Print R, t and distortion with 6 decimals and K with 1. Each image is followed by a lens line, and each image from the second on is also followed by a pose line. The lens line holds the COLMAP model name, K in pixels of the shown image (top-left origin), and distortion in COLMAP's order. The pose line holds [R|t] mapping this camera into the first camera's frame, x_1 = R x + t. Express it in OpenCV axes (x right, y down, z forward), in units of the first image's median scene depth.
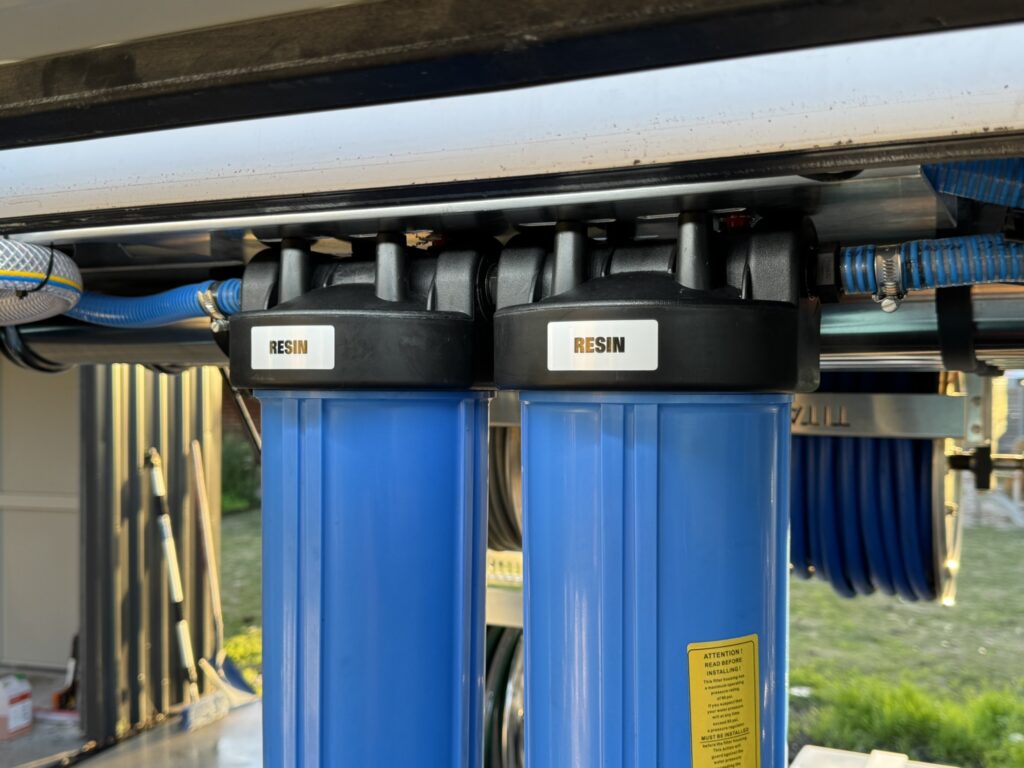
lens RADIAL K [[1086.7, 0, 512.0], [0, 1086.7, 384.0], [0, 0, 1]] dist [0.177717, -0.393284]
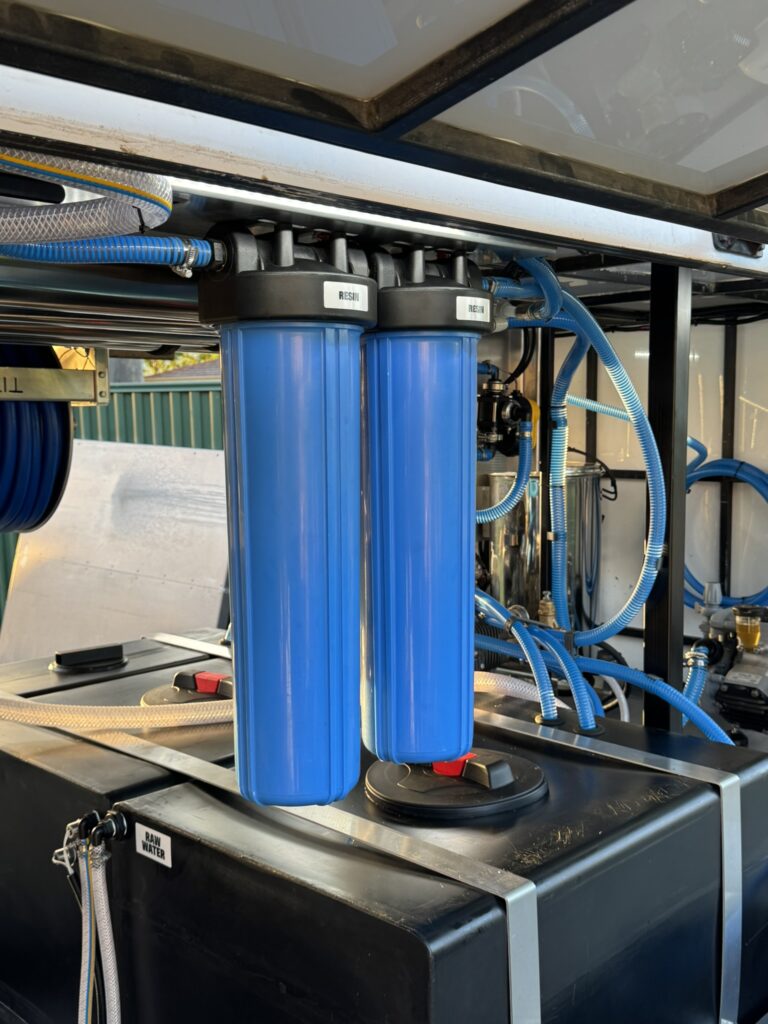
lens RADIAL K [[1086.7, 0, 384.4], [0, 1086.7, 518.5], [0, 0, 1]] dist [0.177717, -0.393284]
pose [[0.321599, -0.095574, 0.942040, -1.923430], [0.011219, 0.995208, 0.097138, 0.154269], [-0.946810, -0.020670, 0.321130, 0.420839]]
